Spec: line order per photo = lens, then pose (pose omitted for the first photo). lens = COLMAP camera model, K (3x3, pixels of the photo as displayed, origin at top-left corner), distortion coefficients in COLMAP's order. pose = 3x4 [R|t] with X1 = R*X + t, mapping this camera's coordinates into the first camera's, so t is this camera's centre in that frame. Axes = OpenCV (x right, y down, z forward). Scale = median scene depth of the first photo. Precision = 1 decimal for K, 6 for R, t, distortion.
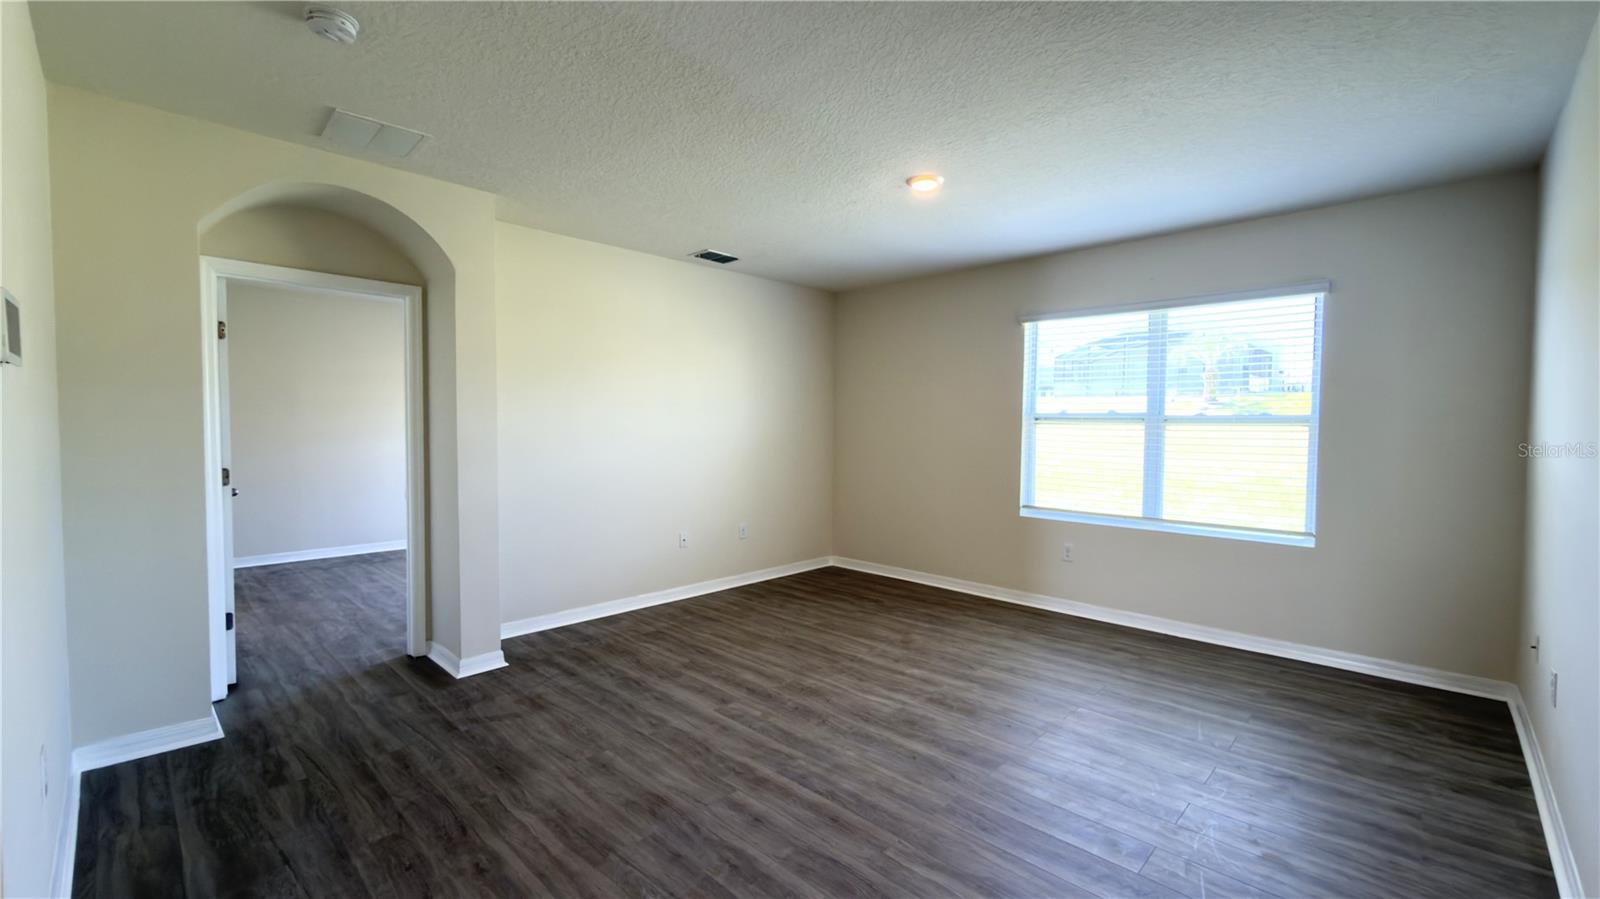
lens RADIAL K [[647.5, 0, 794.0], [0, 647.5, 452.0], [0, 0, 1]] dist [-0.000535, -0.000300]
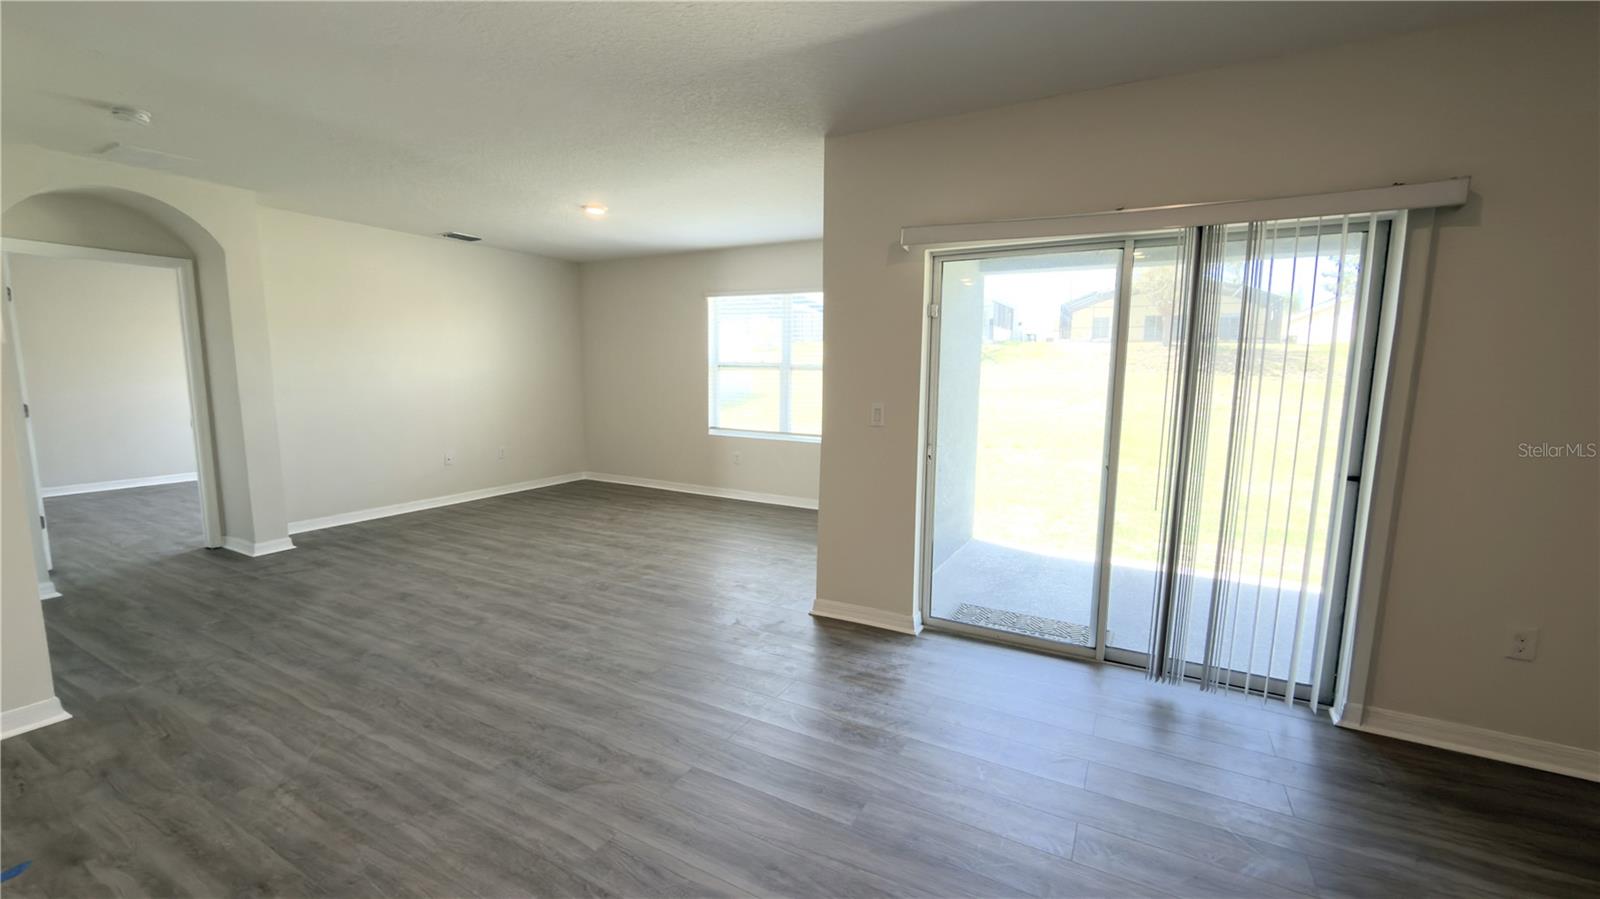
lens RADIAL K [[647.5, 0, 808.5], [0, 647.5, 456.8], [0, 0, 1]] dist [-0.000535, -0.000300]
pose [[0.964029, -0.031116, 0.263969, 0.255702], [0.005462, 0.995234, 0.097366, 0.013283], [-0.265740, -0.092421, 0.959604, -0.603031]]
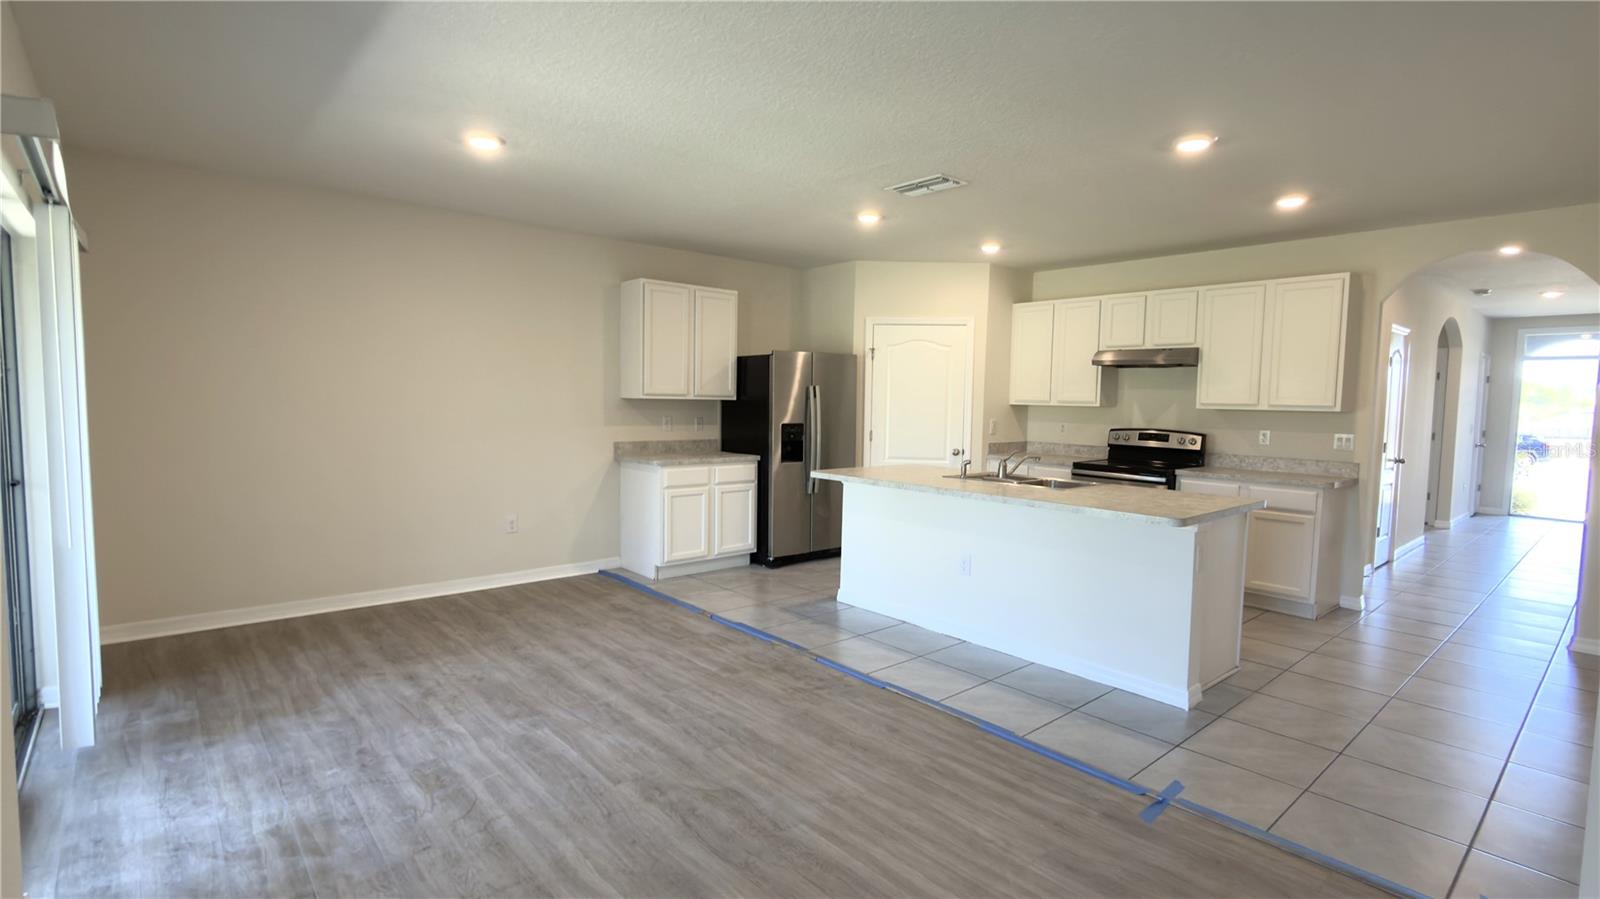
lens RADIAL K [[732.9, 0, 798.6], [0, 732.9, 448.2], [0, 0, 1]] dist [0.000349, -0.000011]
pose [[-0.995489, -0.032410, 0.089172, 0.047645], [-0.022478, 0.993654, 0.110211, -0.047592], [-0.092178, 0.107709, -0.989900, 0.819567]]
